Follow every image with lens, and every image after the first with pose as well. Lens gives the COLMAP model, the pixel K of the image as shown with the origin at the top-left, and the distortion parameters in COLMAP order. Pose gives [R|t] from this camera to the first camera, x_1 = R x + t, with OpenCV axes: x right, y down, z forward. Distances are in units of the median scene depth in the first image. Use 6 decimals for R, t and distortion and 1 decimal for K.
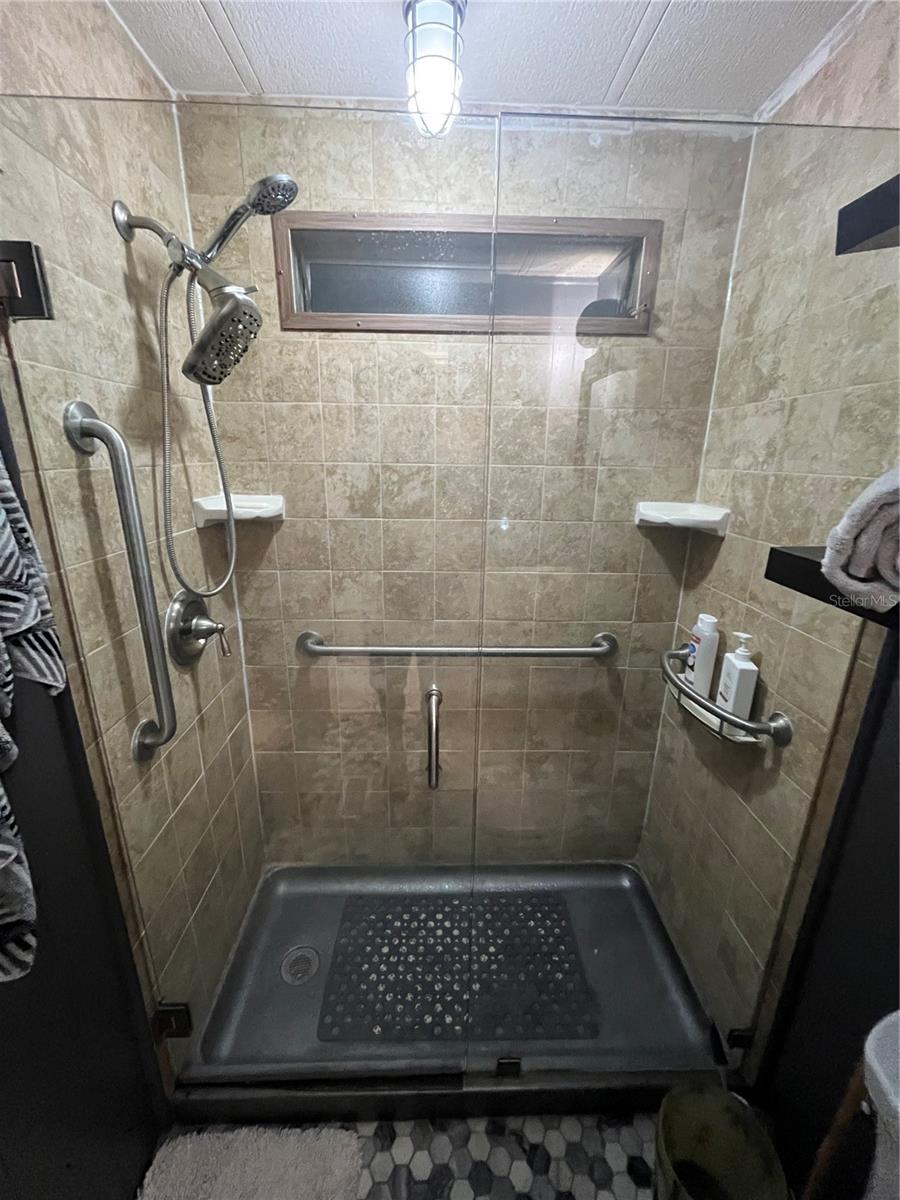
lens RADIAL K [[484.7, 0, 450.6], [0, 484.7, 599.7], [0, 0, 1]] dist [-0.002050, -0.000432]
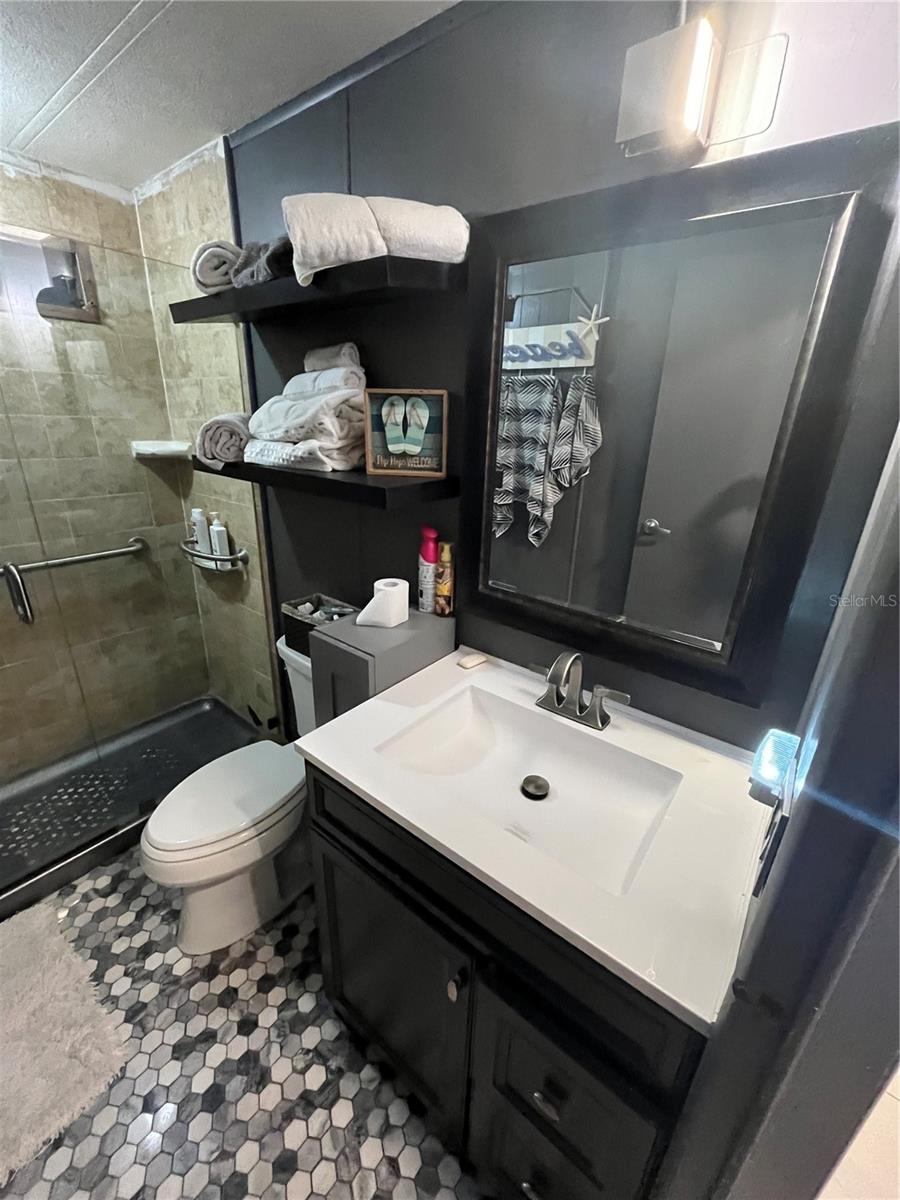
lens RADIAL K [[484.7, 0, 451.0], [0, 484.7, 597.6], [0, 0, 1]] dist [-0.002050, -0.000432]
pose [[0.641388, -0.262663, 0.720853, -0.182600], [0.198424, 0.964393, 0.174854, 0.203593], [-0.741114, 0.030886, 0.670669, -0.731936]]
